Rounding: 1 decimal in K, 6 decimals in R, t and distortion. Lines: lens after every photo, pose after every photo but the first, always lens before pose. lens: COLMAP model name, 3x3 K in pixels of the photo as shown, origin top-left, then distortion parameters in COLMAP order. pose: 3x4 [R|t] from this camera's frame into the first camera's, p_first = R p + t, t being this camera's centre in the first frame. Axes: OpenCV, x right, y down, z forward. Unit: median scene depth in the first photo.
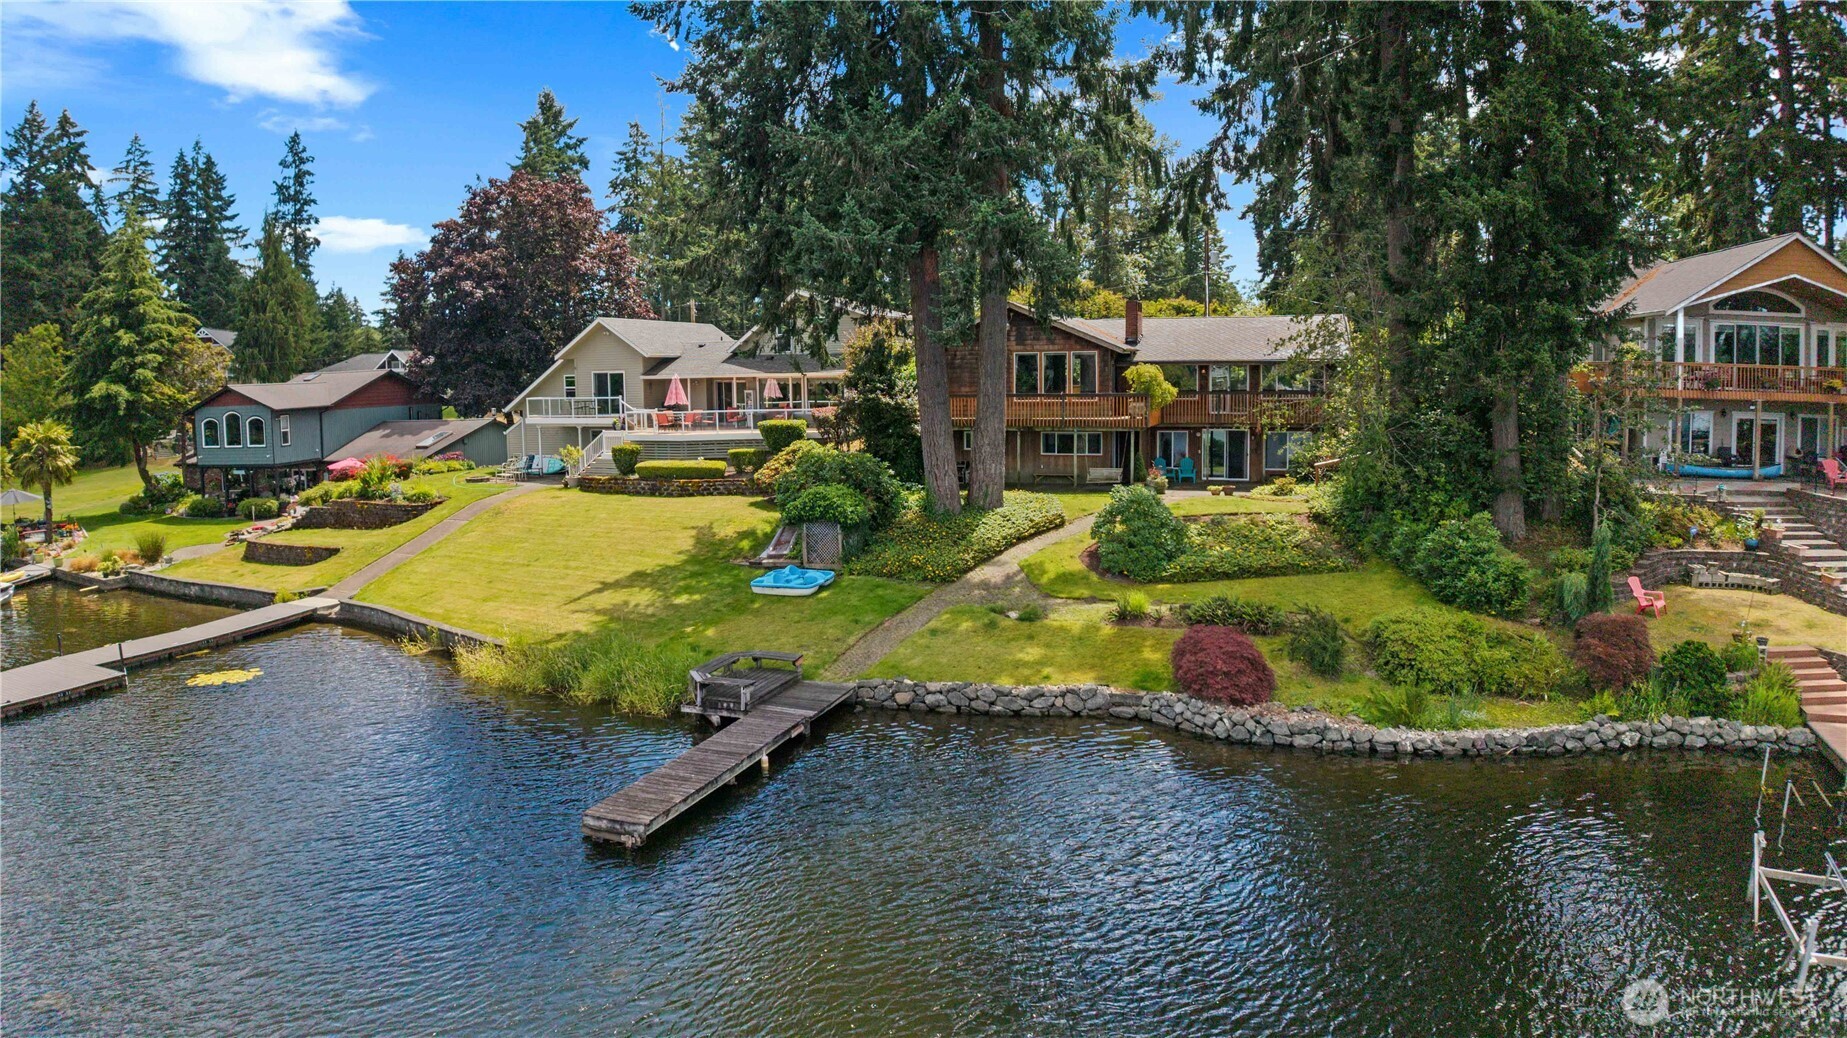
lens RADIAL K [[1087.2, 0, 923.5], [0, 1087.2, 519.0], [0, 0, 1]] dist [-0.142941, 0.000065]
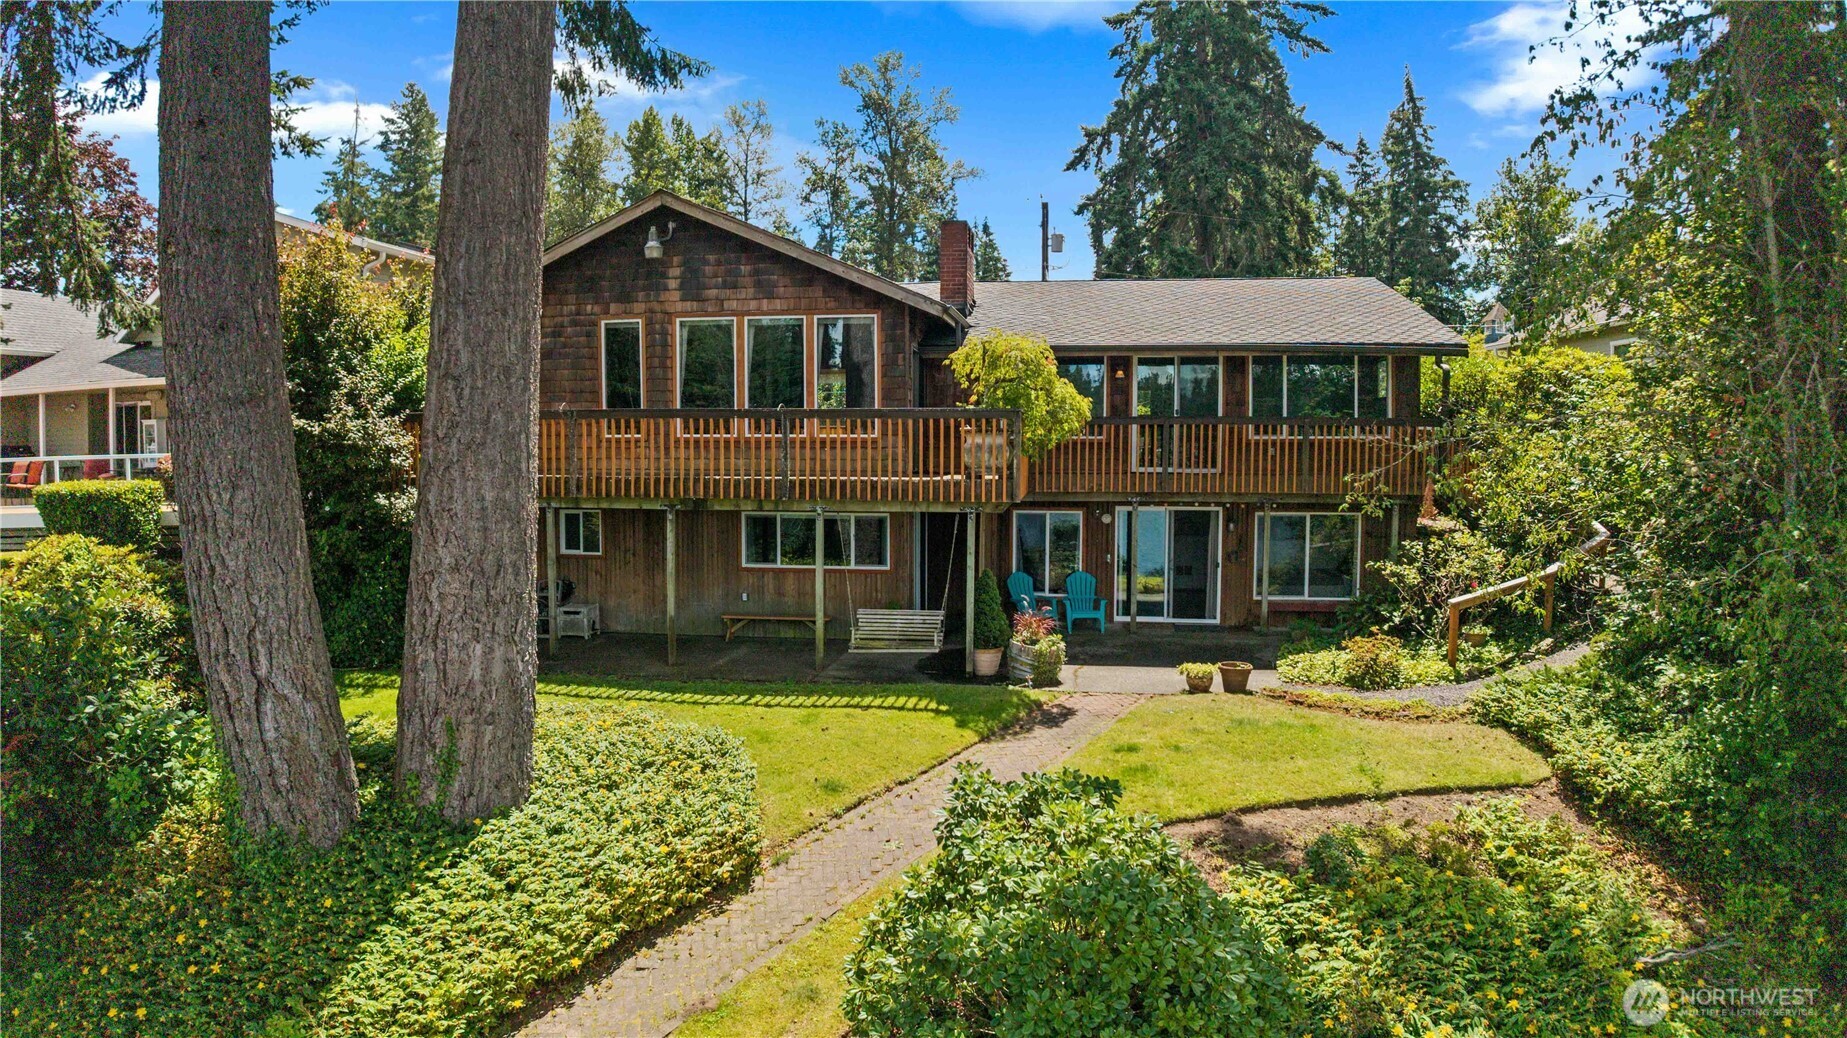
lens RADIAL K [[1070.0, 0, 923.5], [0, 1070.0, 519.0], [0, 0, 1]] dist [-0.174735, -0.000052]
pose [[0.979566, 0.005842, 0.201040, 0.108423], [0.007725, 0.997748, -0.066633, -0.057394], [-0.200976, 0.066824, 0.977314, 0.674206]]
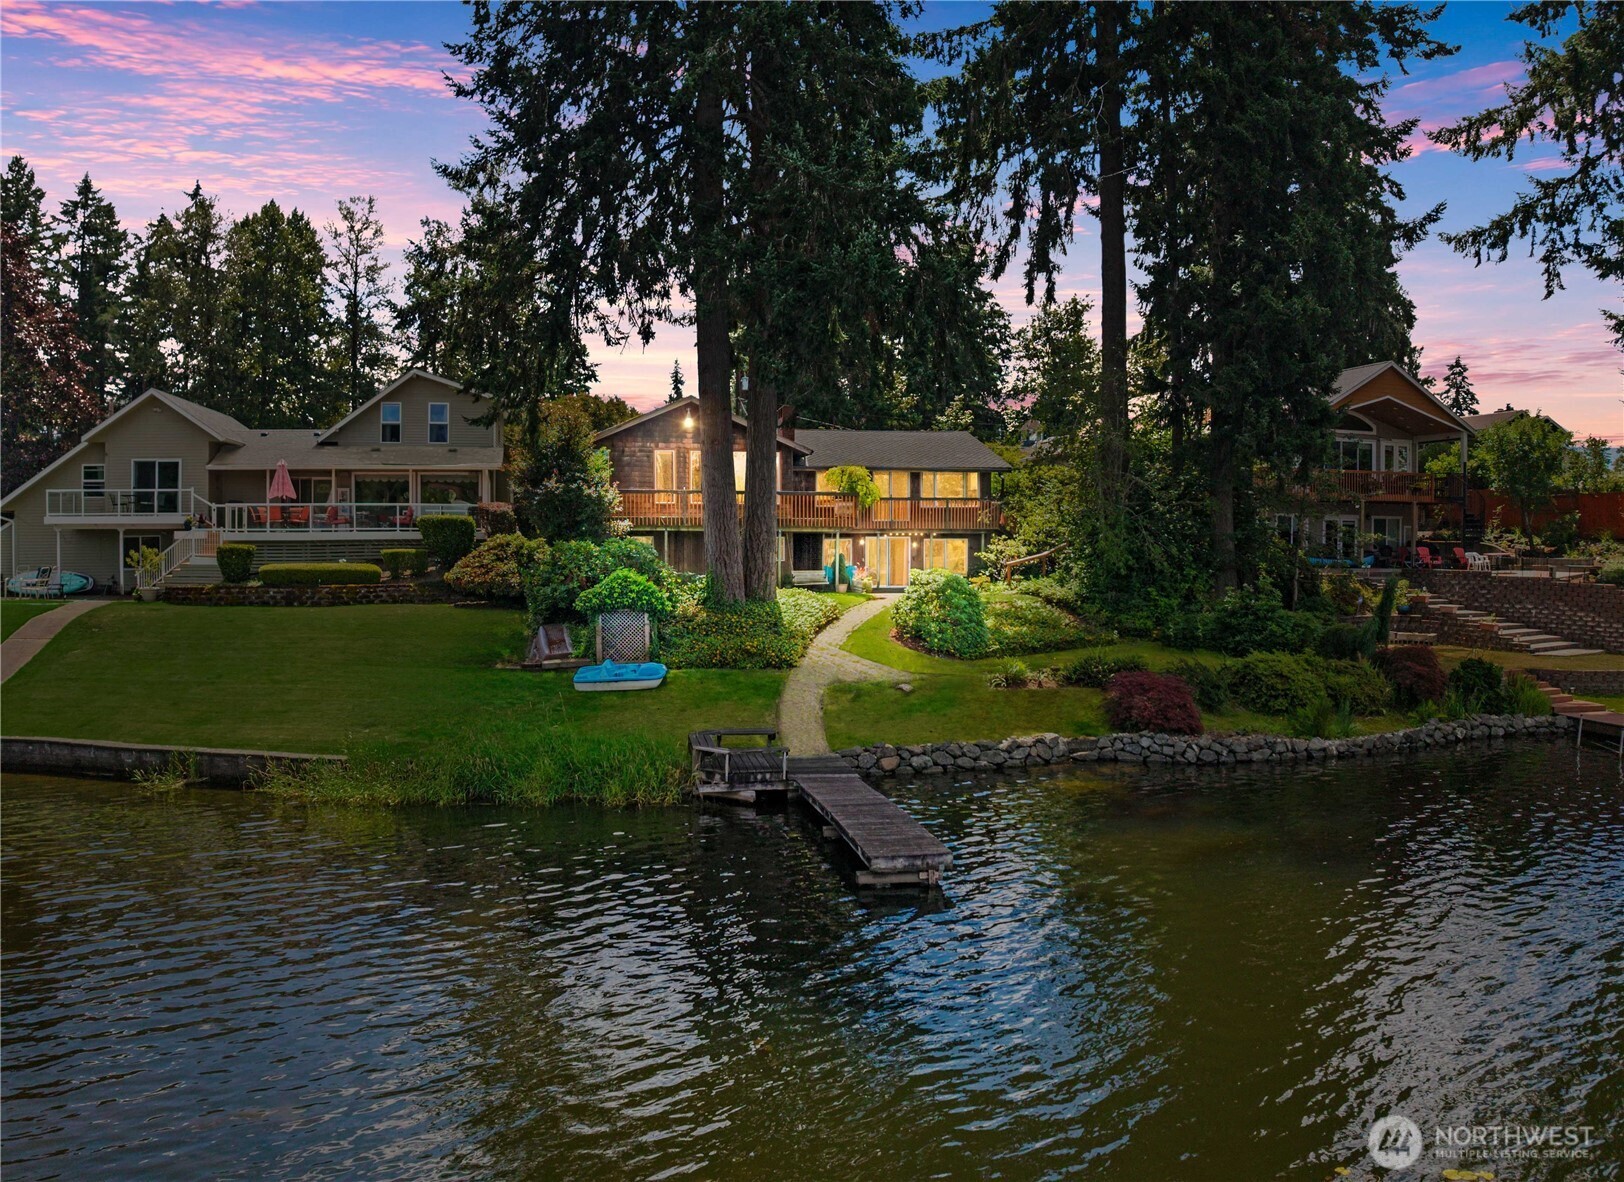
lens RADIAL K [[1222.8, 0, 812.0], [0, 1222.8, 591.0], [0, 0, 1]] dist [-0.141167, 0.000908]
pose [[0.860870, -0.001653, 0.508823, -0.401135], [0.053479, 0.994750, -0.087249, 0.069315], [-0.506007, 0.102321, 0.856438, 0.077387]]
